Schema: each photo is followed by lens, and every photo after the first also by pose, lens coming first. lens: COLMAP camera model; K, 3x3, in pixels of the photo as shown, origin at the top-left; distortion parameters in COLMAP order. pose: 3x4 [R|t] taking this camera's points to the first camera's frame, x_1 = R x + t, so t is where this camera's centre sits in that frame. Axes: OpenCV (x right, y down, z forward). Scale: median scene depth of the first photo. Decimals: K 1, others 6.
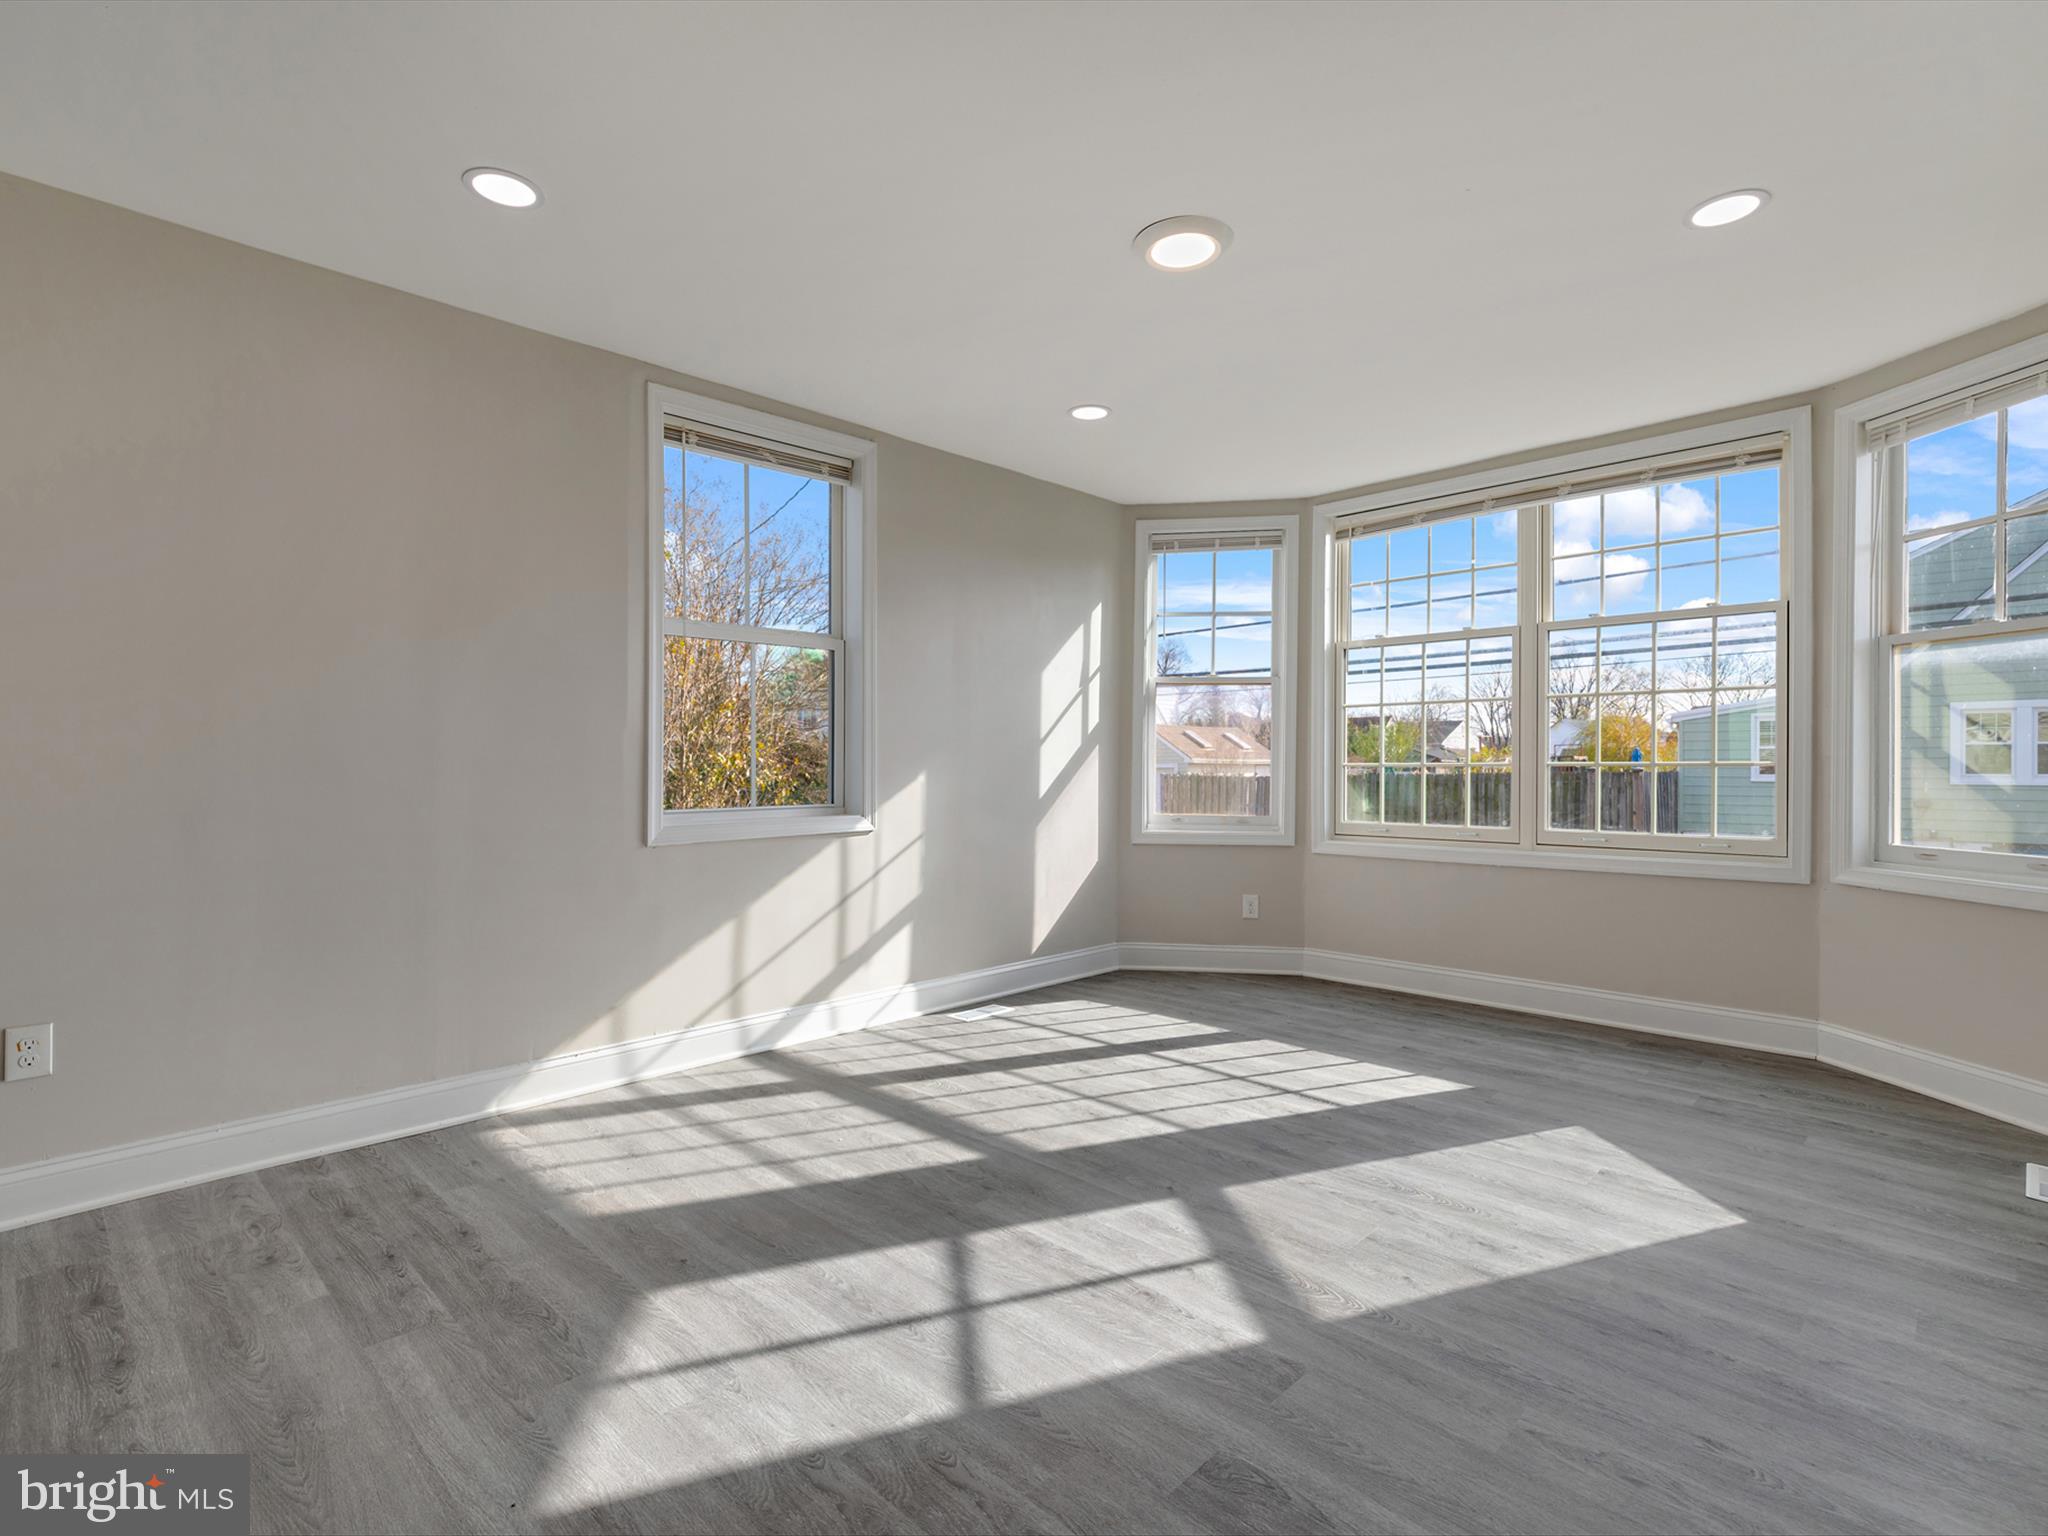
lens RADIAL K [[1001.0, 0, 1020.6], [0, 1001.0, 761.2], [0, 0, 1]] dist [0.019464, 0.000187]
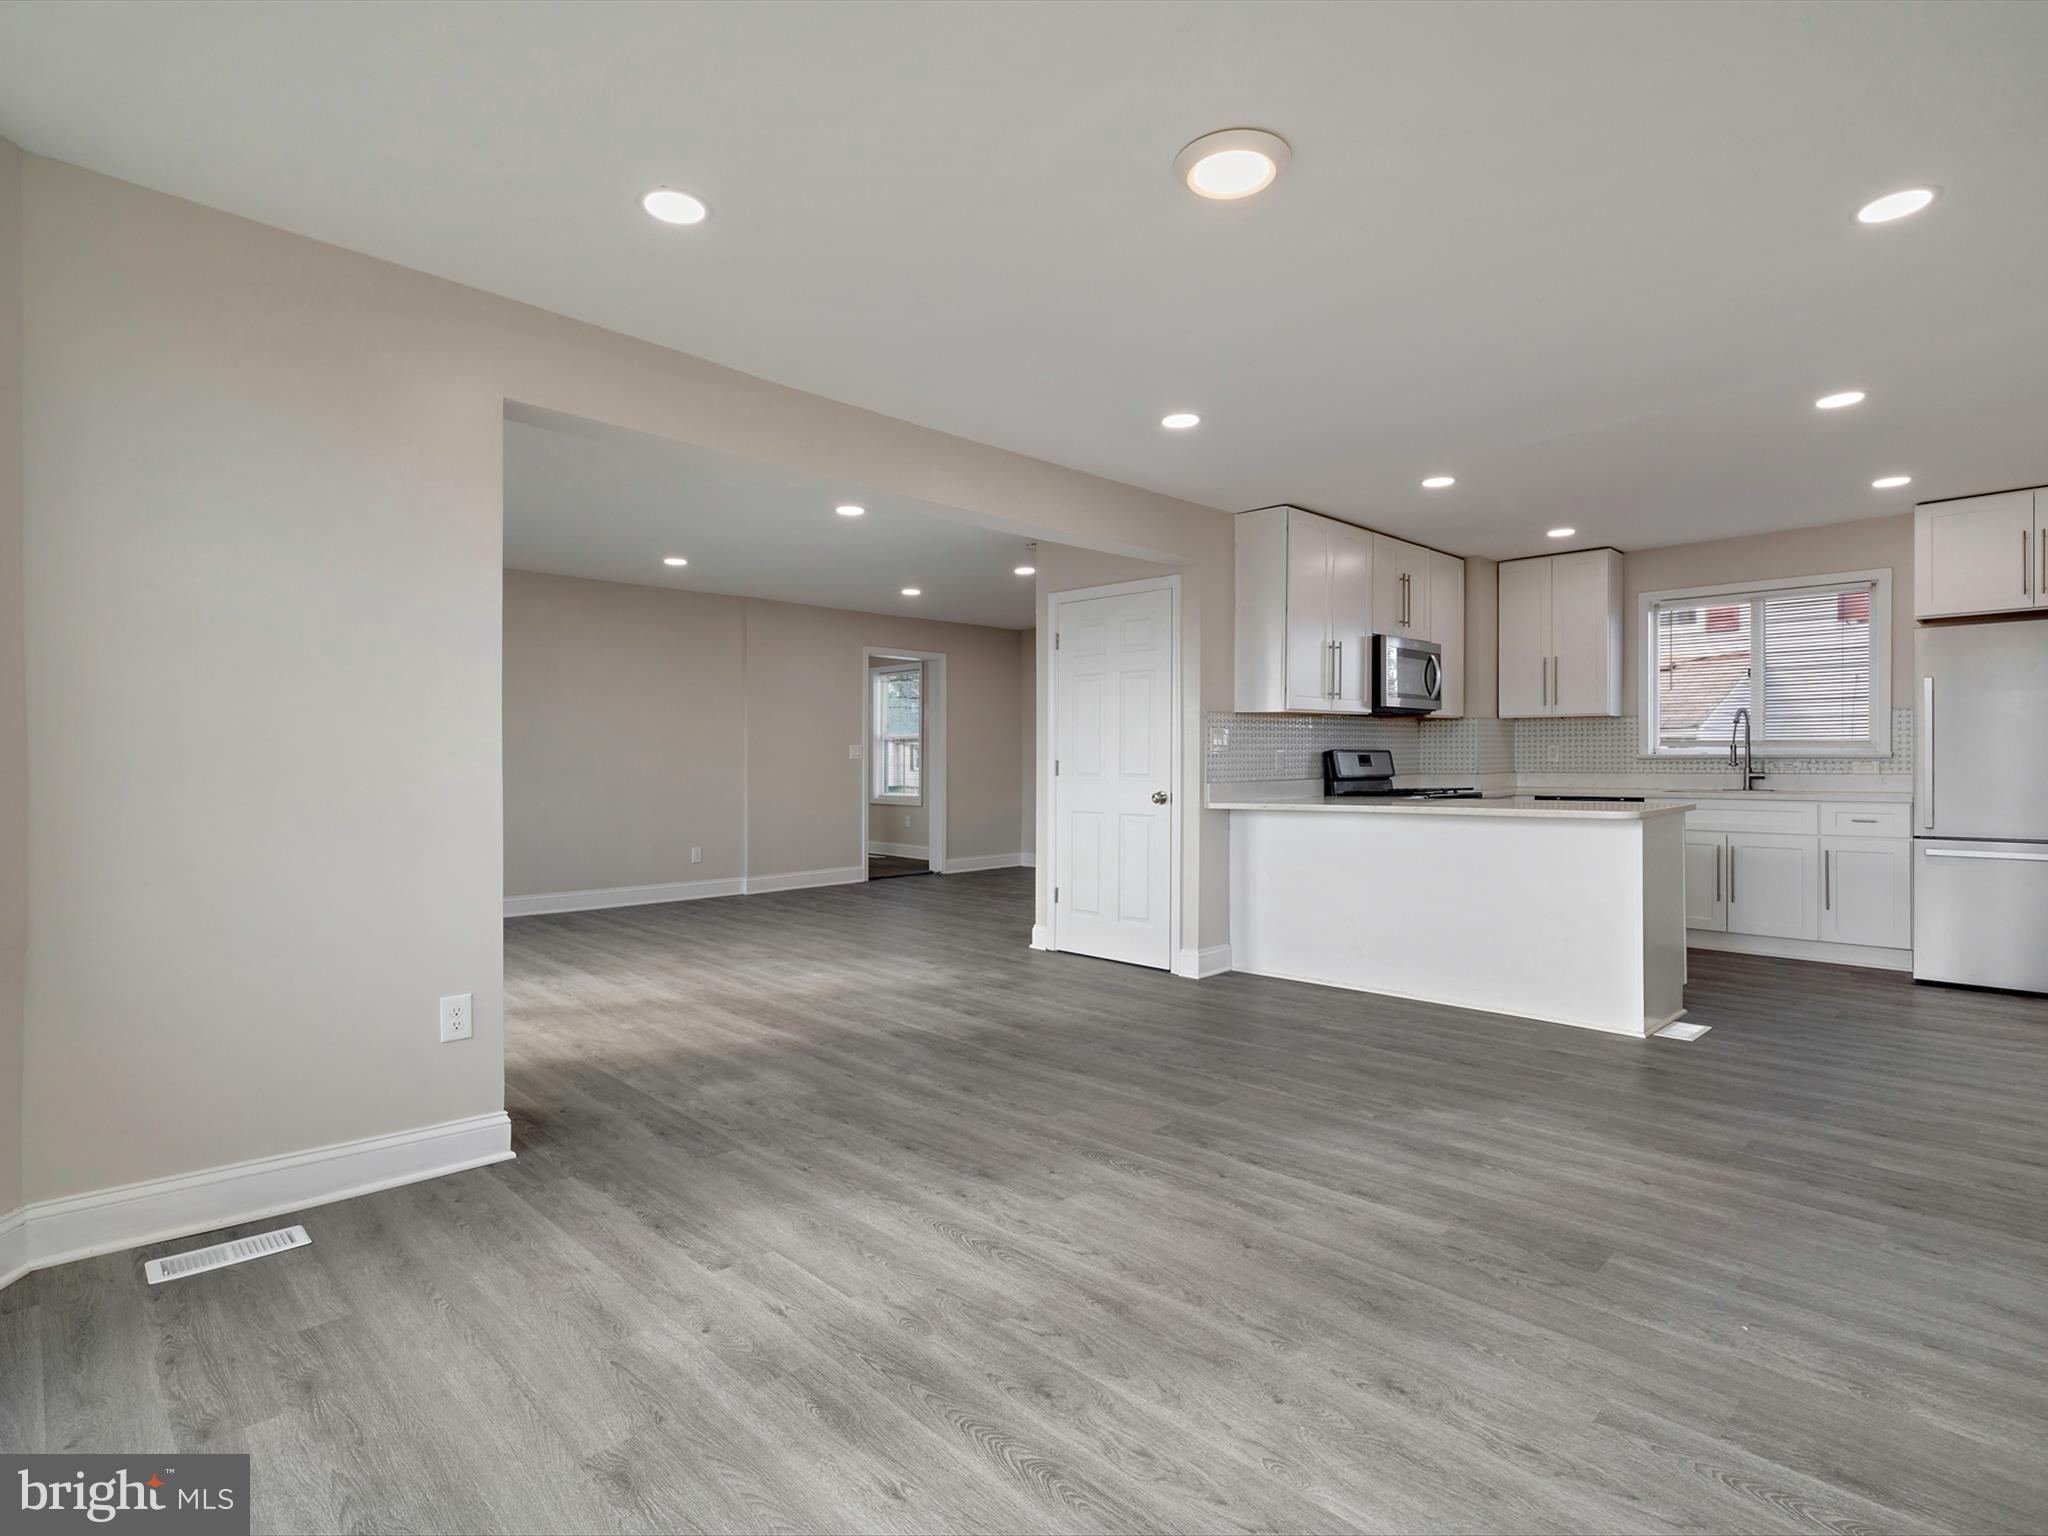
lens RADIAL K [[1034.3, 0, 1024.0], [0, 1034.3, 768.0], [0, 0, 1]] dist [-0.003811, 0.001317]
pose [[-0.999881, 0.002351, 0.015255, 0.206863], [0.002417, 0.999988, 0.004267, -0.002673], [-0.015245, 0.004304, -0.999875, 1.199558]]
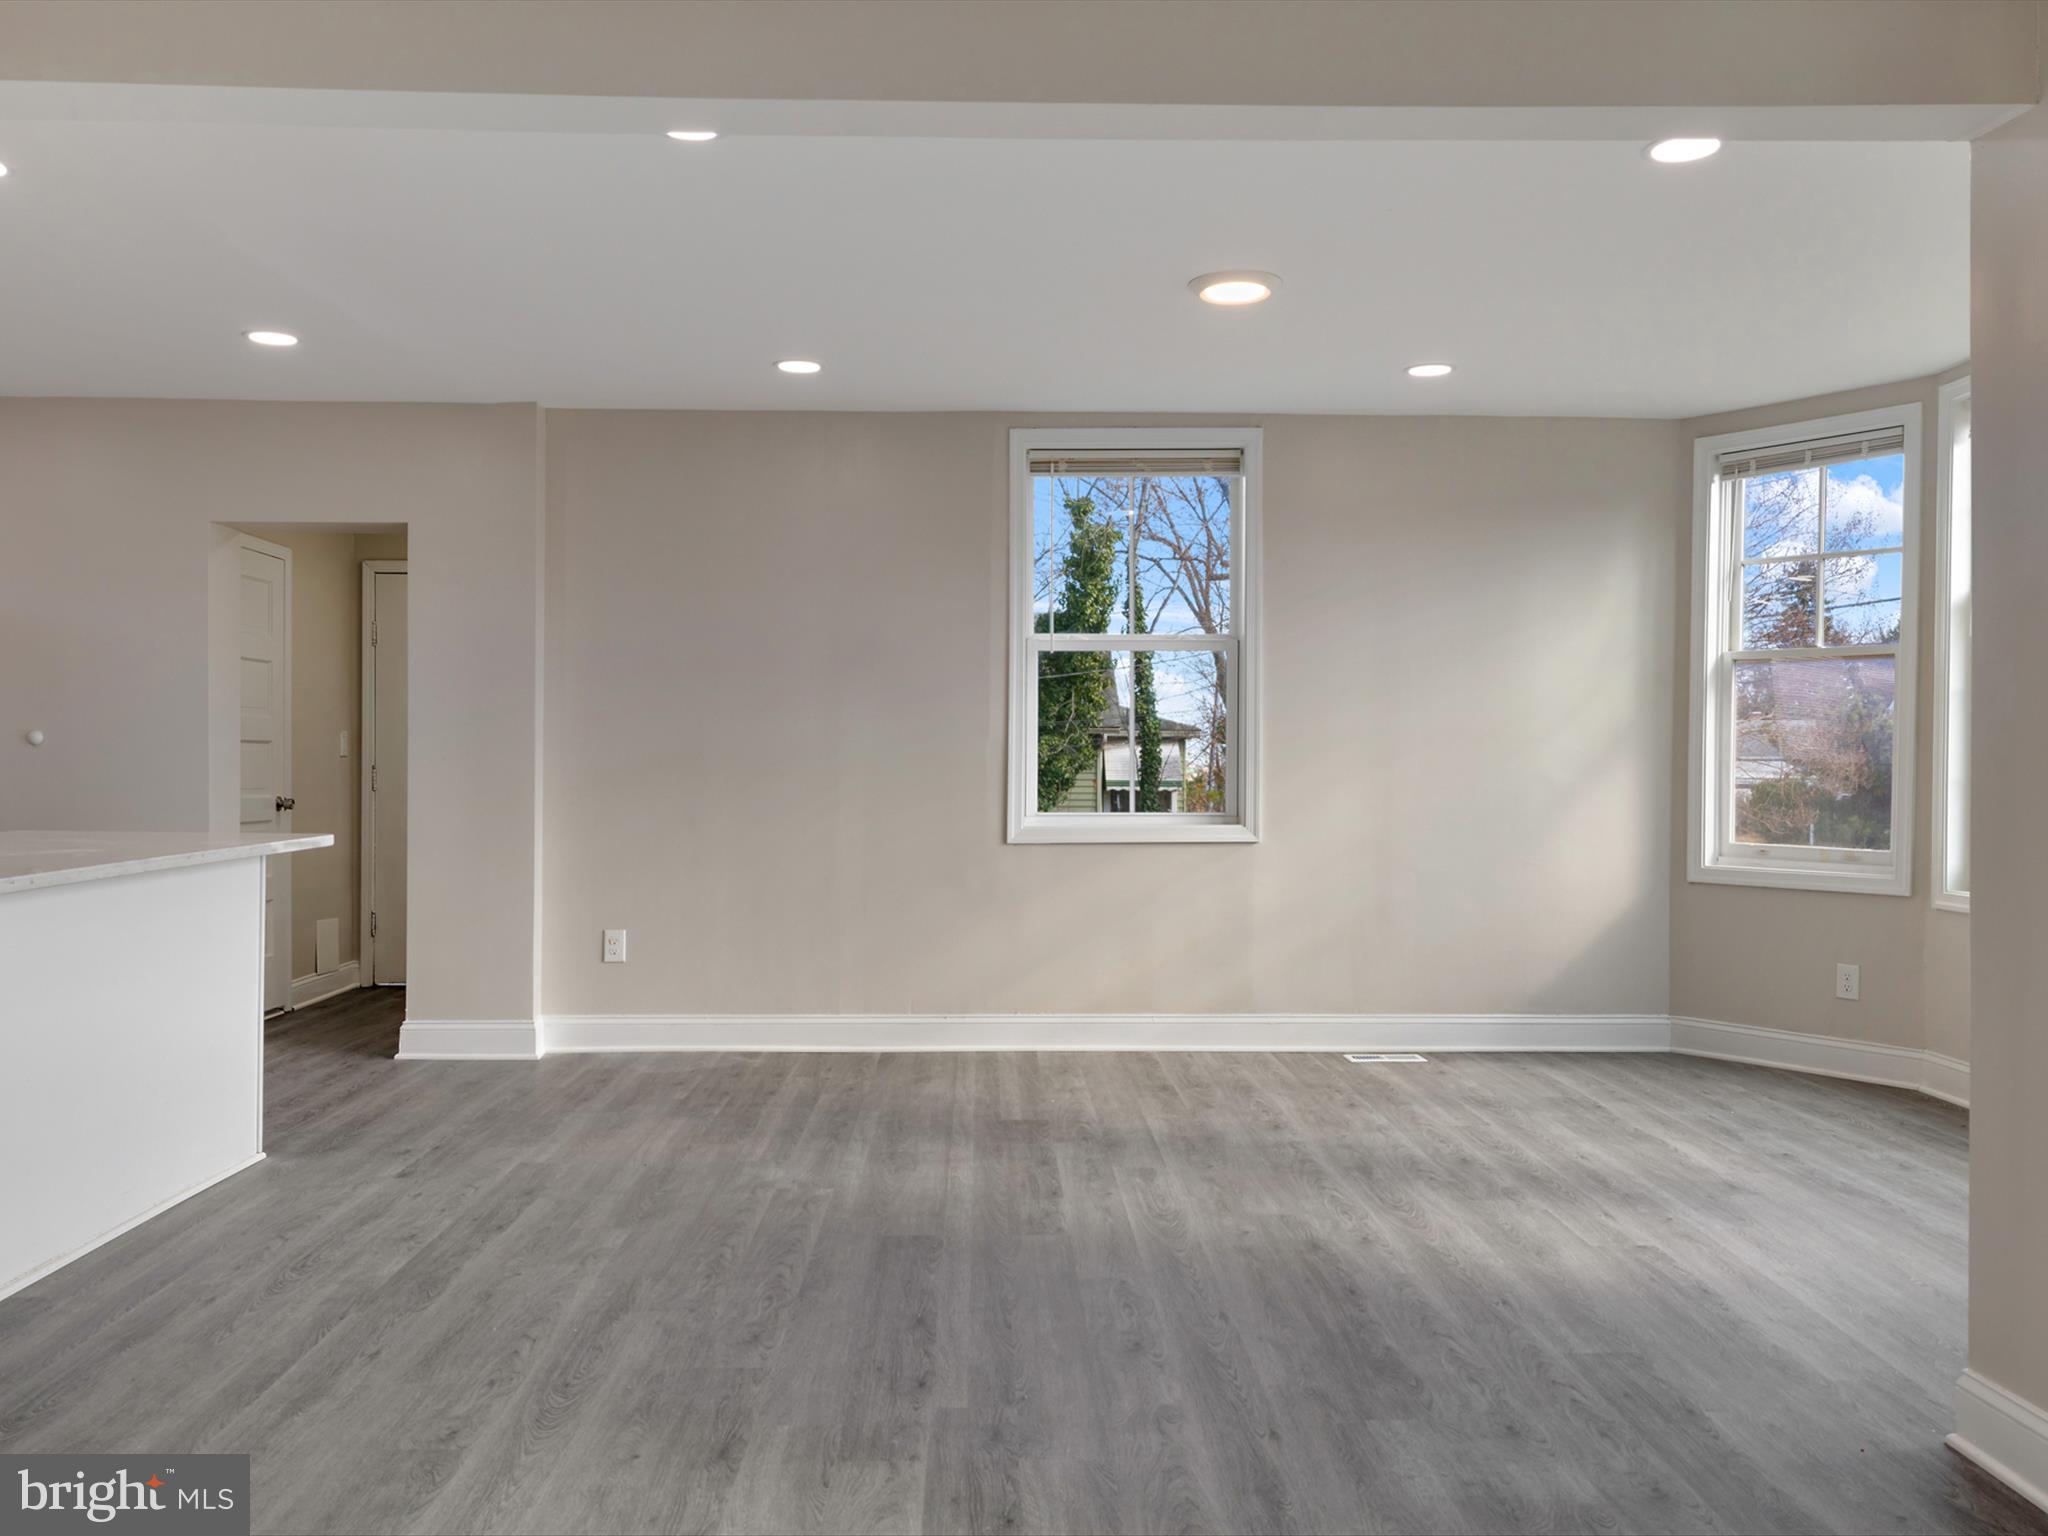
lens RADIAL K [[1630.0, 0, 1024.0], [0, 1630.0, 768.0], [0, 0, 1]] dist [0.004490, -0.001580]
pose [[0.718367, 0.005671, -0.695641, 0.762072], [-0.002422, 0.999981, 0.005652, -0.007548], [0.695660, -0.002375, 0.718367, -0.247477]]
